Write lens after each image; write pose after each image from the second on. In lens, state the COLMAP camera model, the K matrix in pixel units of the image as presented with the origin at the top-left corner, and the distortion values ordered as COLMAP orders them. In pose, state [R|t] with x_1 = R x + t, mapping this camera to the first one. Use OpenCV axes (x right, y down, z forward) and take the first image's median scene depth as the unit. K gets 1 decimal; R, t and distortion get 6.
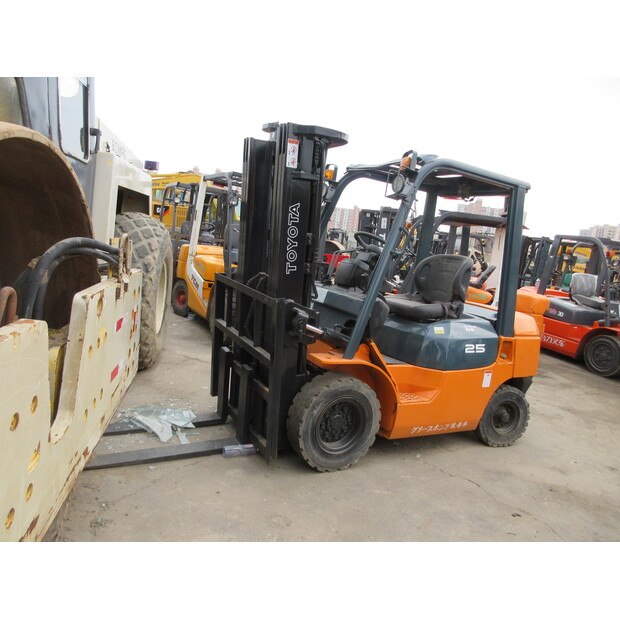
lens RADIAL K [[455.4, 0, 310.0], [0, 455.4, 310.0], [0, 0, 1]] dist [-0.001893, 0.004190]
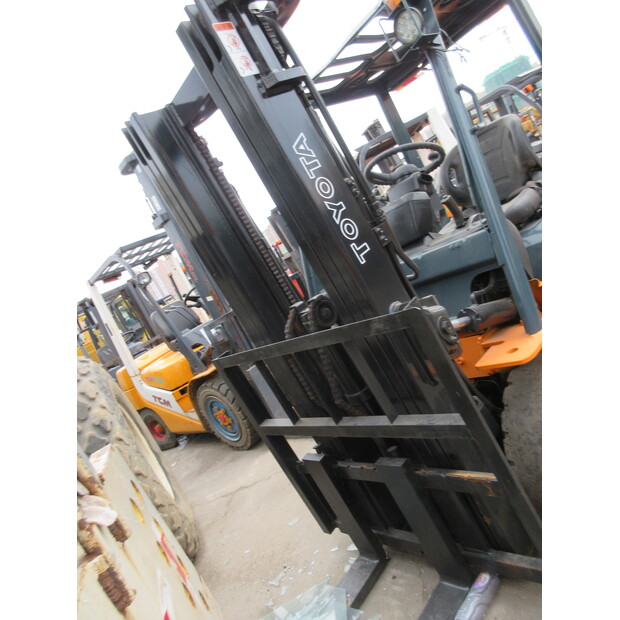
lens RADIAL K [[455.4, 0, 310.0], [0, 455.4, 310.0], [0, 0, 1]] dist [-0.001893, 0.004190]
pose [[0.790514, -0.593182, 0.152388, -0.137806], [0.600941, 0.799269, -0.006173, -0.048095], [-0.118138, 0.096456, 0.988301, 0.352882]]
